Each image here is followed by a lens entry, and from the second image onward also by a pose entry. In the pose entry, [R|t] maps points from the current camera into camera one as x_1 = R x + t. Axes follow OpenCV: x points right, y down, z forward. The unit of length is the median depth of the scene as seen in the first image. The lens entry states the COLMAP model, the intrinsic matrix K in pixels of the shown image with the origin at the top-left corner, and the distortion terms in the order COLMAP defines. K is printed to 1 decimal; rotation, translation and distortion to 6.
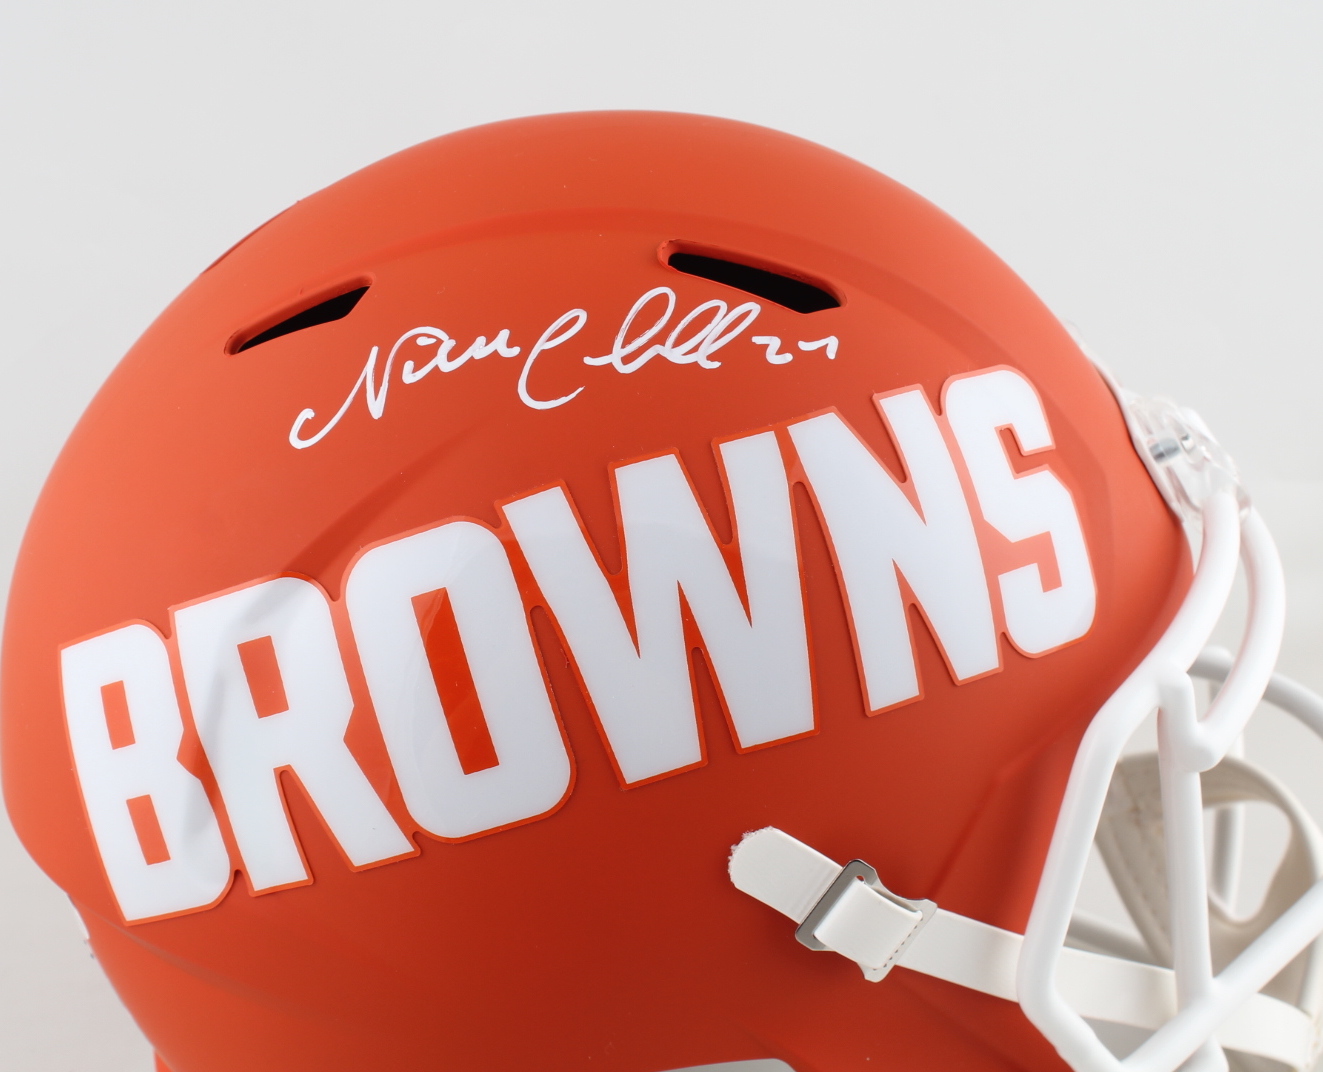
lens RADIAL K [[1206.8, 0, 651.5], [0, 1206.8, 540.1], [0, 0, 1]] dist [-0.001644, 0.010264]
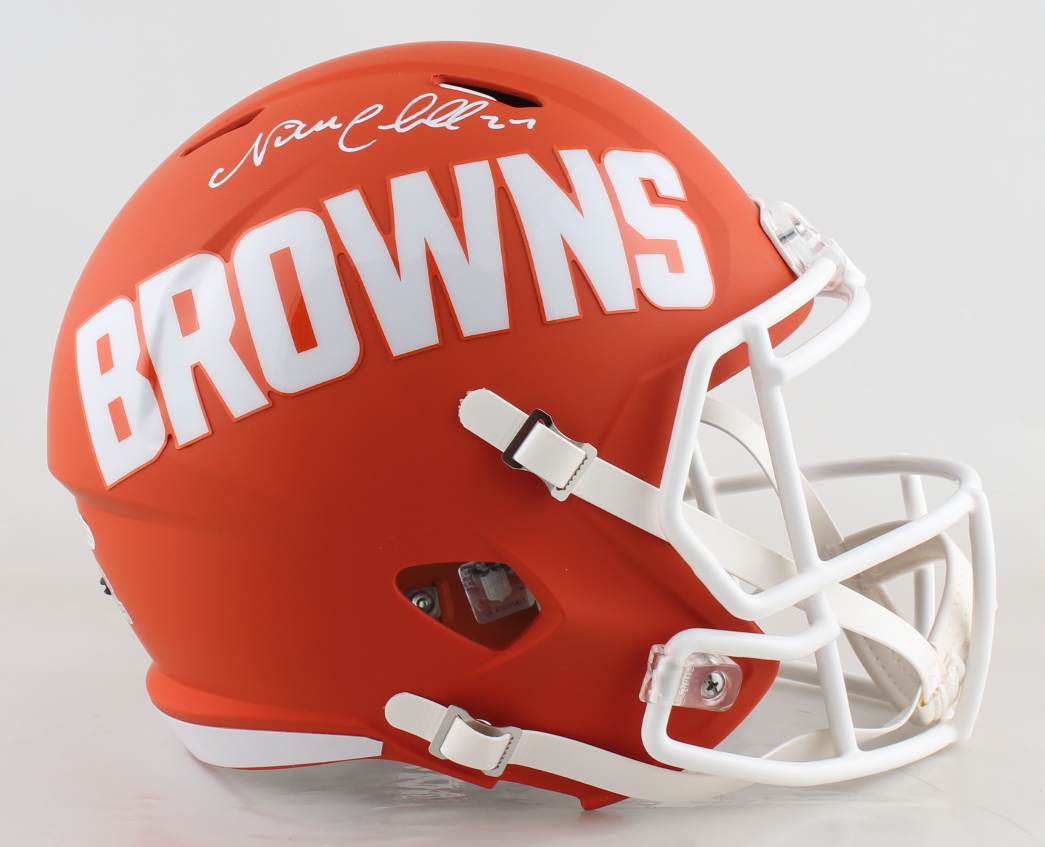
lens RADIAL K [[915.2, 0, 529.2], [0, 915.2, 423.5], [0, 0, 1]] dist [-0.006723, 0.000030]
pose [[0.998495, -0.016348, -0.052341, 0.214110], [0.010787, 0.994433, -0.104813, 0.397411], [0.053763, 0.104091, 0.993114, -0.215352]]
